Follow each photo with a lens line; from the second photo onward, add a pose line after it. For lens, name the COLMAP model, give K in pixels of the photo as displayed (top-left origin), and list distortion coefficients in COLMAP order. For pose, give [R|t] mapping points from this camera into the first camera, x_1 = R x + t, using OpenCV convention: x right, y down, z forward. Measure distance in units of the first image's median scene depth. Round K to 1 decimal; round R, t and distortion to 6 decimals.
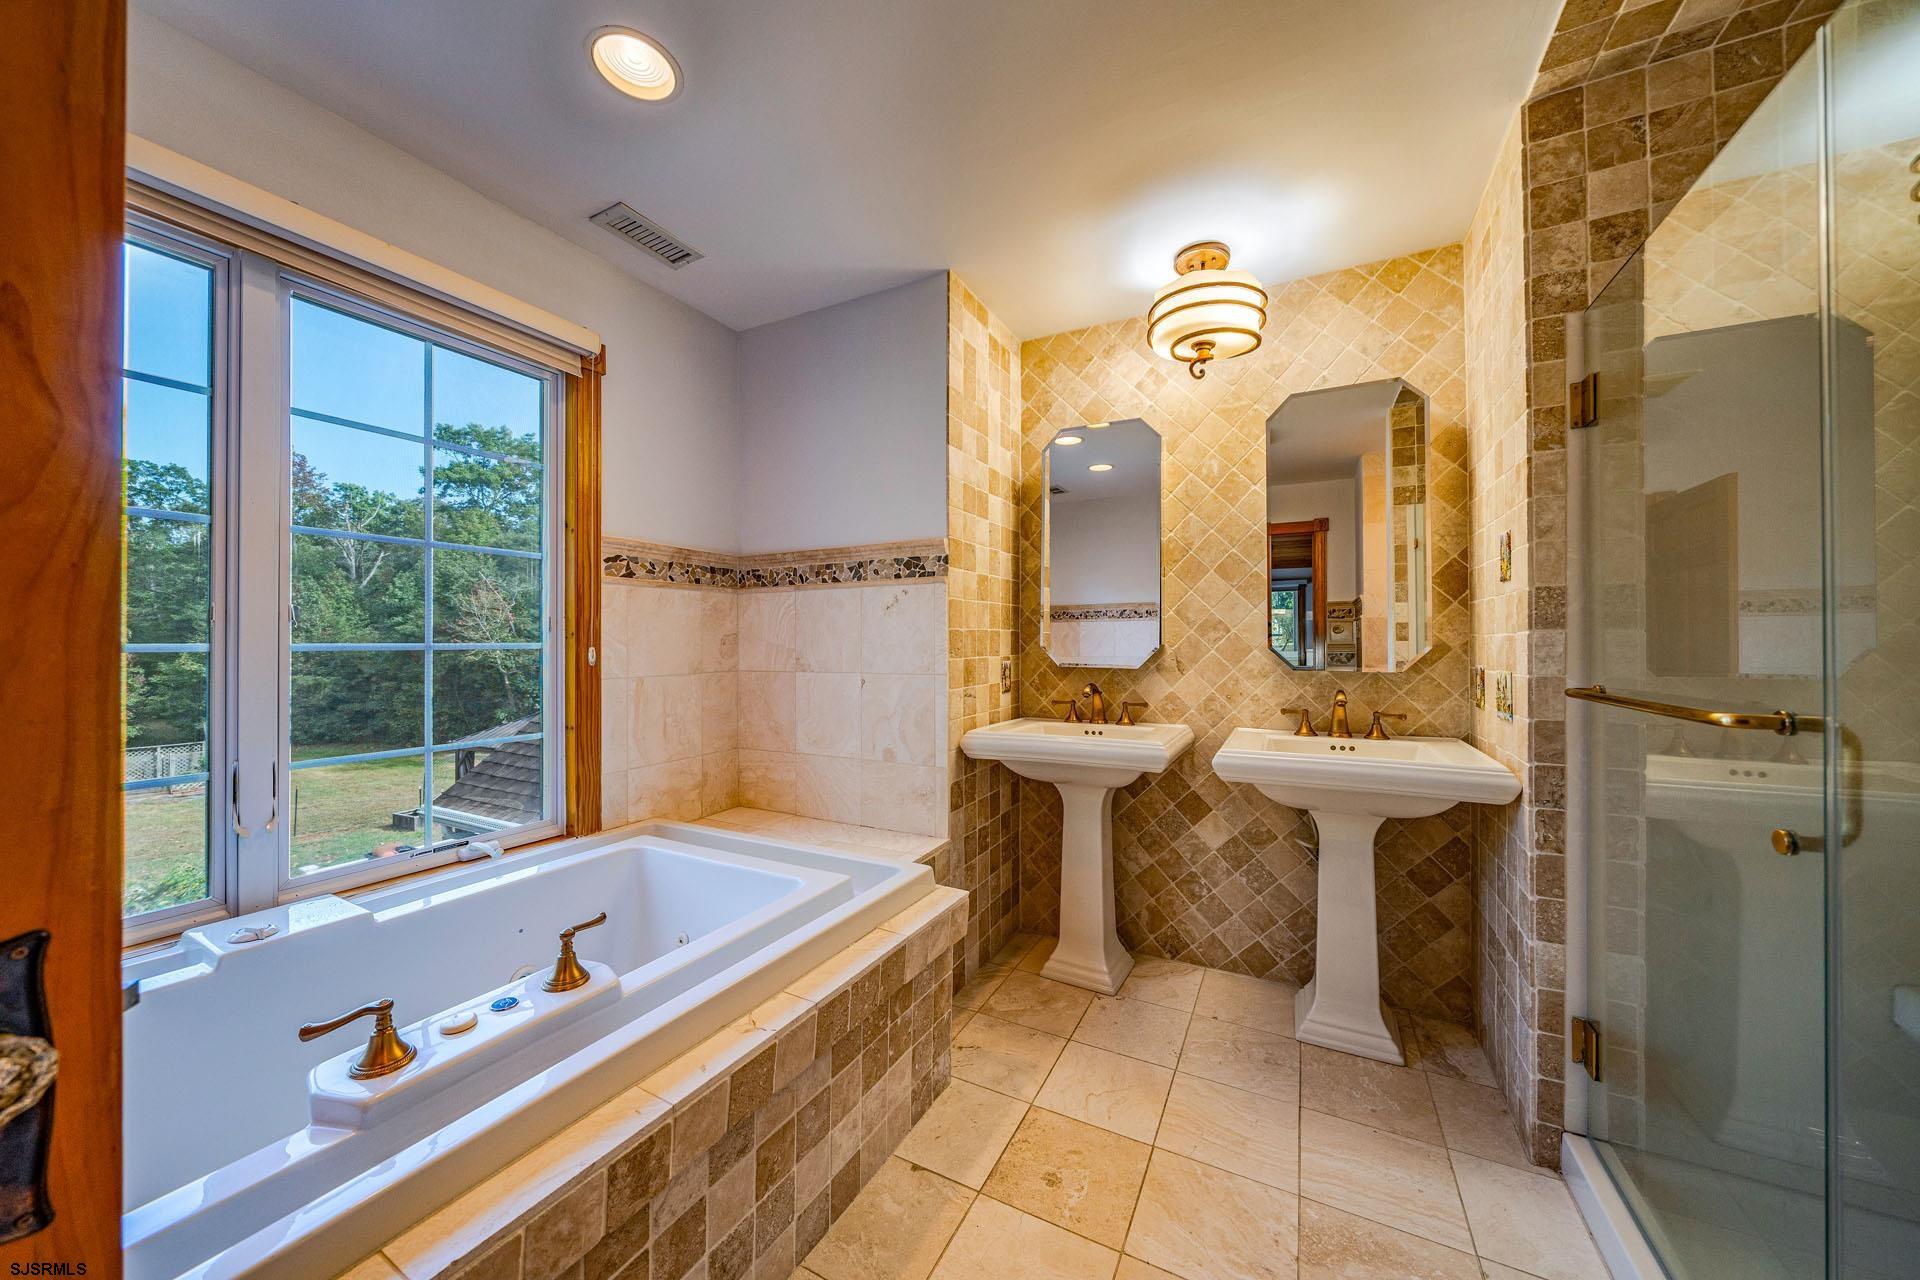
lens RADIAL K [[664.4, 0, 957.4], [0, 664.4, 639.3], [0, 0, 1]] dist [-0.001807, 0.000020]
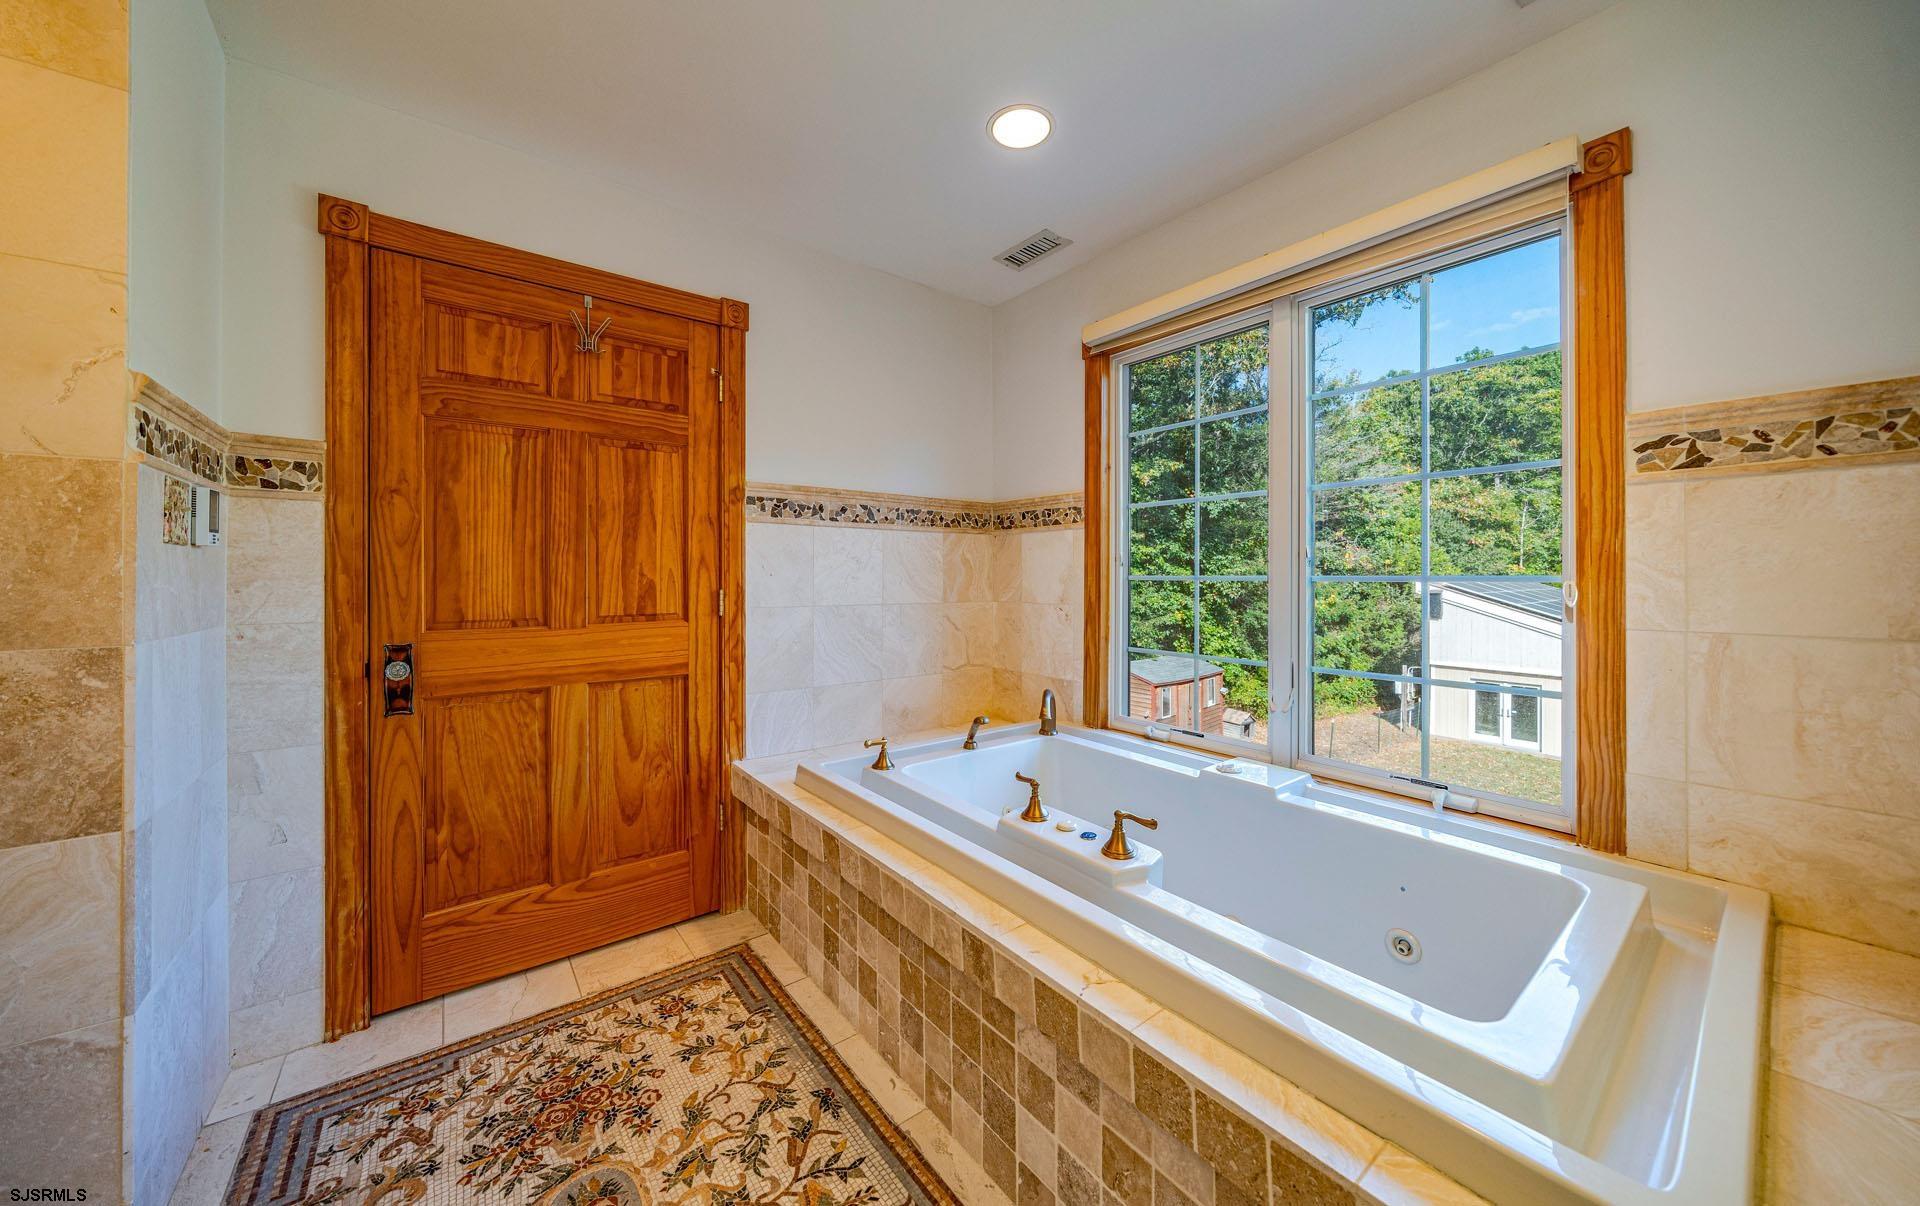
lens RADIAL K [[661.5, 0, 974.4], [0, 661.5, 576.1], [0, 0, 1]] dist [-0.003062, -0.000198]
pose [[-0.404816, 0.000853, -0.914398, 0.345683], [0.005093, 0.999986, -0.001322, 0.004077], [0.914384, -0.005192, -0.404815, 0.687534]]
